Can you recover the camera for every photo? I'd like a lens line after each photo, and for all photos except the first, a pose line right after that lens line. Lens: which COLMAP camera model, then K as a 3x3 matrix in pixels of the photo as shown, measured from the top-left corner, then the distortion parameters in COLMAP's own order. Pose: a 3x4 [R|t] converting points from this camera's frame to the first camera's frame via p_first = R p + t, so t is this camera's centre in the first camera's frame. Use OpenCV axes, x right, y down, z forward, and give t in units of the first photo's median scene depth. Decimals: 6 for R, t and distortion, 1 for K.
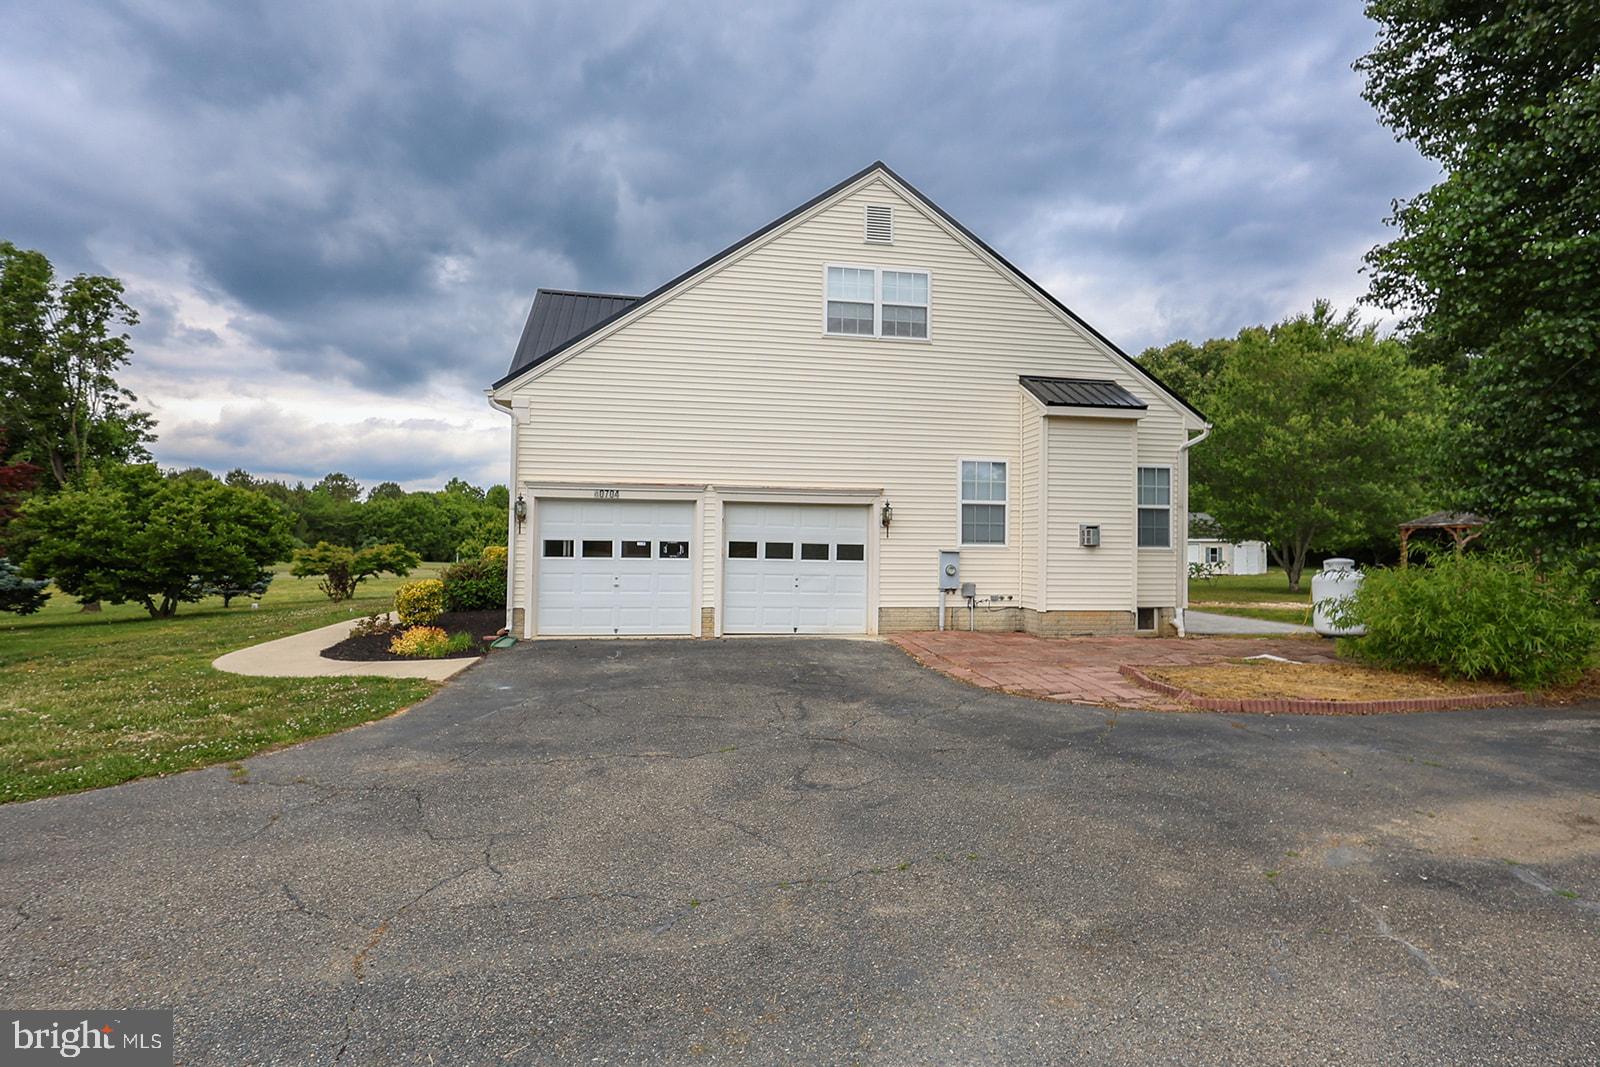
lens RADIAL K [[733.7, 0, 793.5], [0, 733.7, 536.2], [0, 0, 1]] dist [-0.007170, 0.003487]
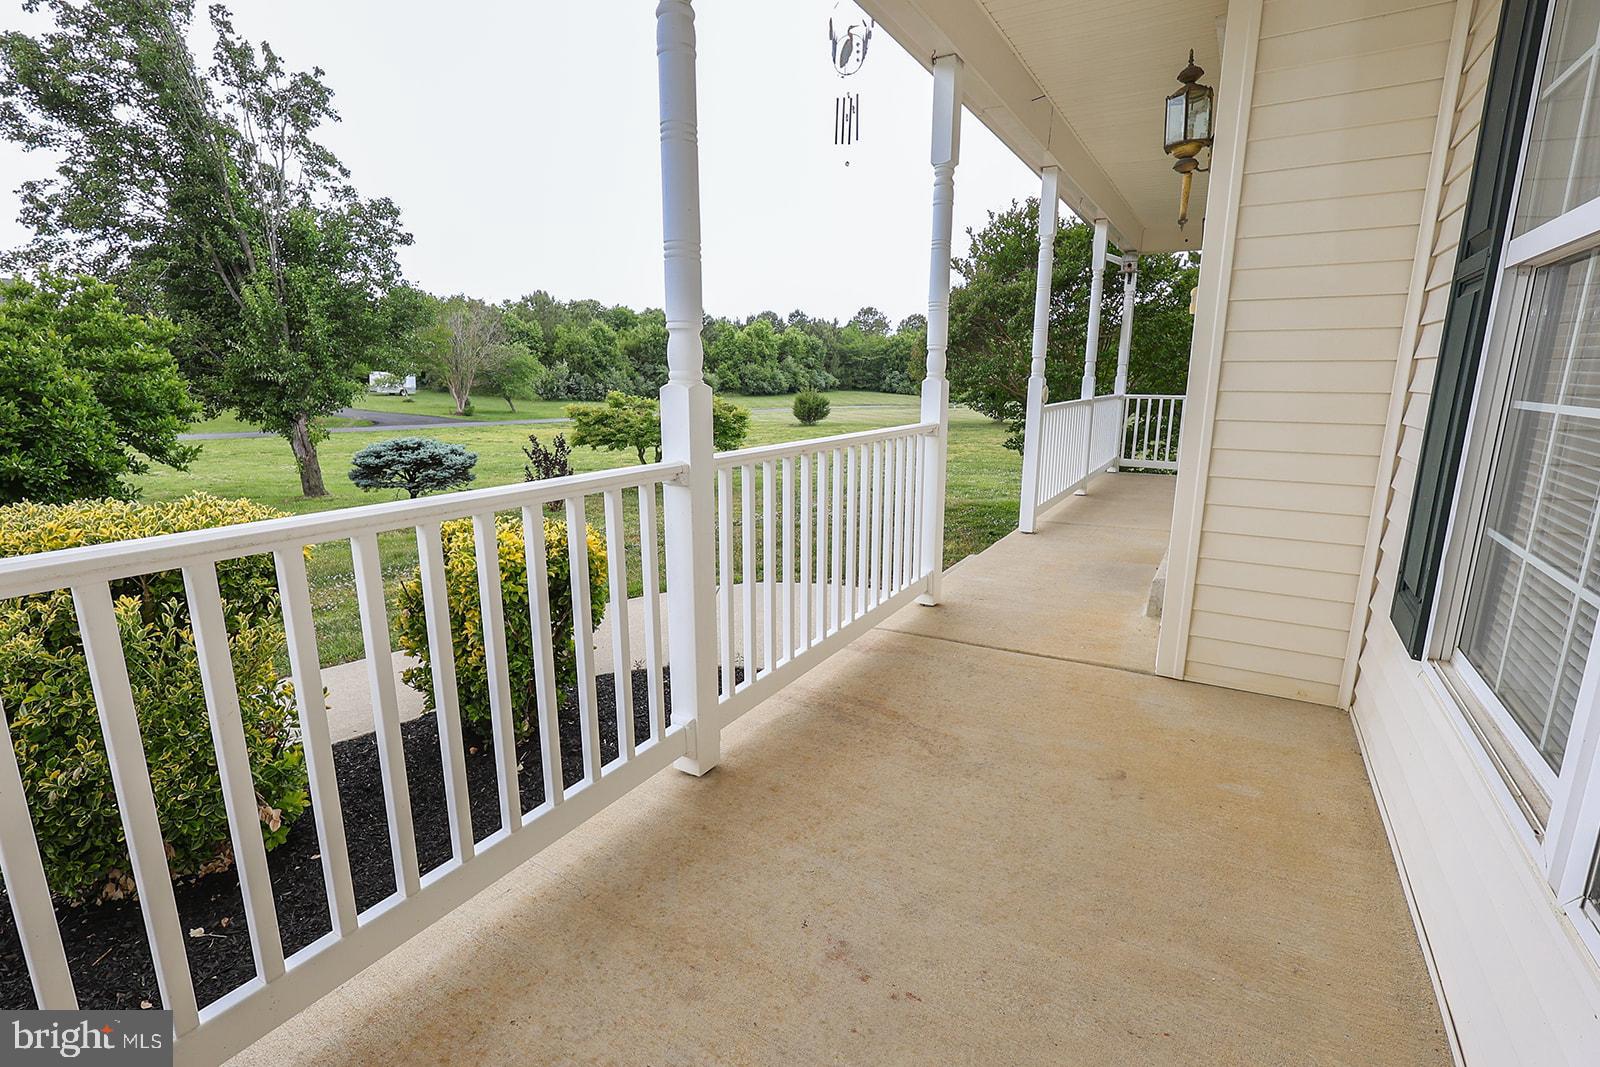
lens RADIAL K [[733.7, 0, 797.3], [0, 733.7, 538.3], [0, 0, 1]] dist [-0.007170, 0.003487]
pose [[0.765235, 0.129465, -0.630598, -0.023125], [0.017667, 0.974976, 0.221607, -0.000516], [0.643508, -0.180722, 0.743799, 0.139589]]
